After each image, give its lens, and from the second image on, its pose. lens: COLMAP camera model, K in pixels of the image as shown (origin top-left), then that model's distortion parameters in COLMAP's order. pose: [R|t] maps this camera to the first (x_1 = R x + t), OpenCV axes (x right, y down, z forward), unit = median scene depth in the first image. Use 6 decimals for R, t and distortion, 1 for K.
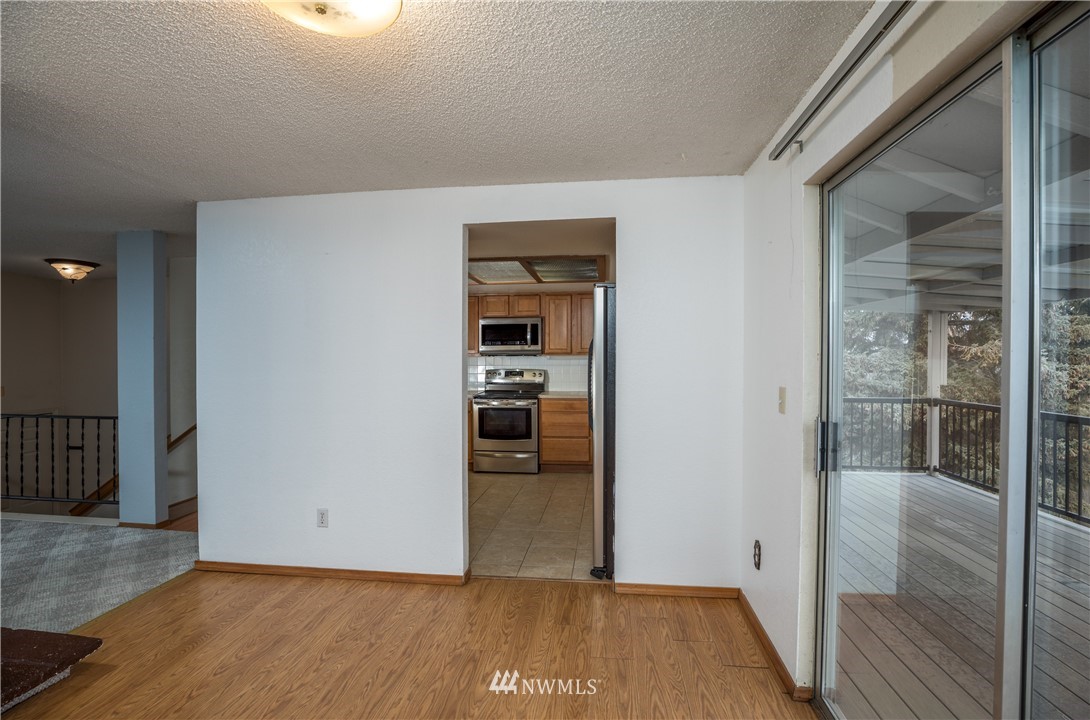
lens RADIAL K [[505.9, 0, 545.0], [0, 505.9, 360.0], [0, 0, 1]] dist [-0.048729, 0.014267]
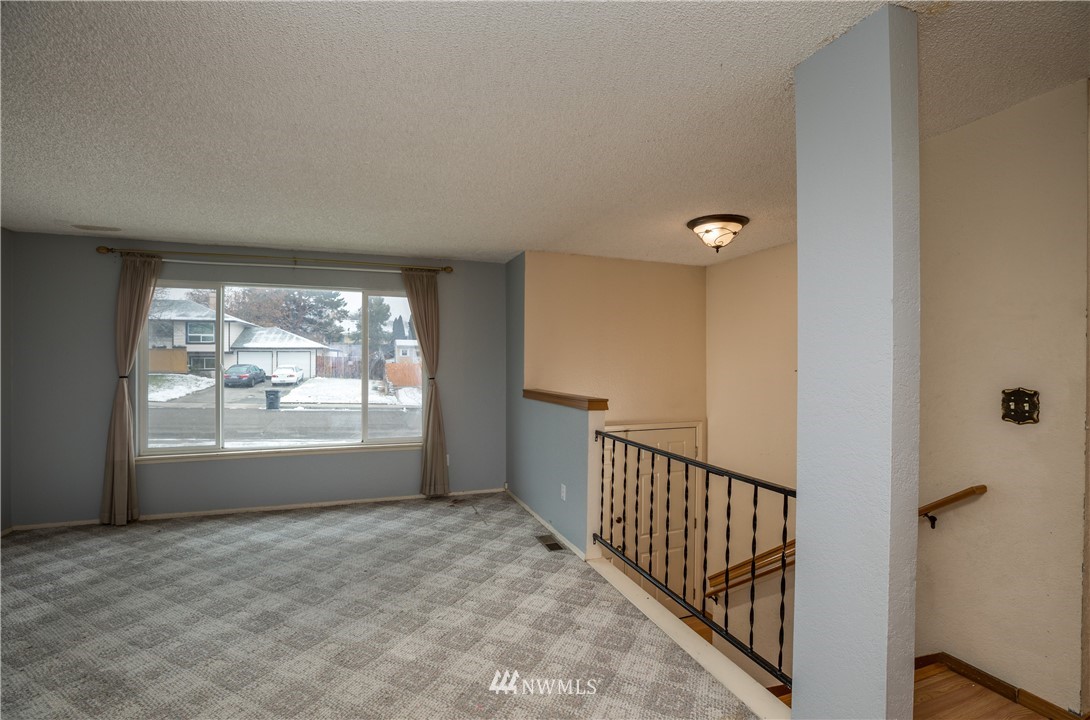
lens RADIAL K [[505.9, 0, 545.0], [0, 505.9, 360.0], [0, 0, 1]] dist [-0.048729, 0.014267]
pose [[0.452631, -0.000269, -0.891698, -0.556963], [-0.005952, 0.999977, -0.003323, 0.001048], [0.891678, 0.006811, 0.452619, 0.581489]]
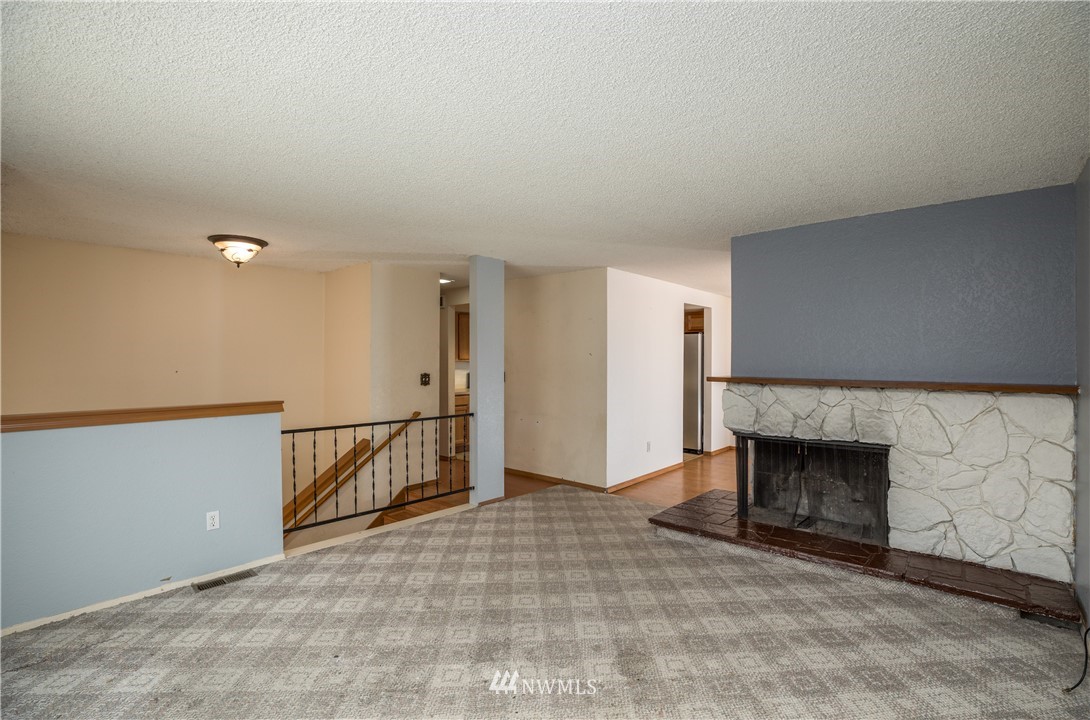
lens RADIAL K [[505.9, 0, 545.0], [0, 505.9, 360.0], [0, 0, 1]] dist [-0.048729, 0.014267]
pose [[0.570628, 0.001548, 0.821207, -1.697261], [0.003568, 0.999984, -0.004364, -0.004055], [-0.821201, 0.005421, 0.570614, 0.171605]]
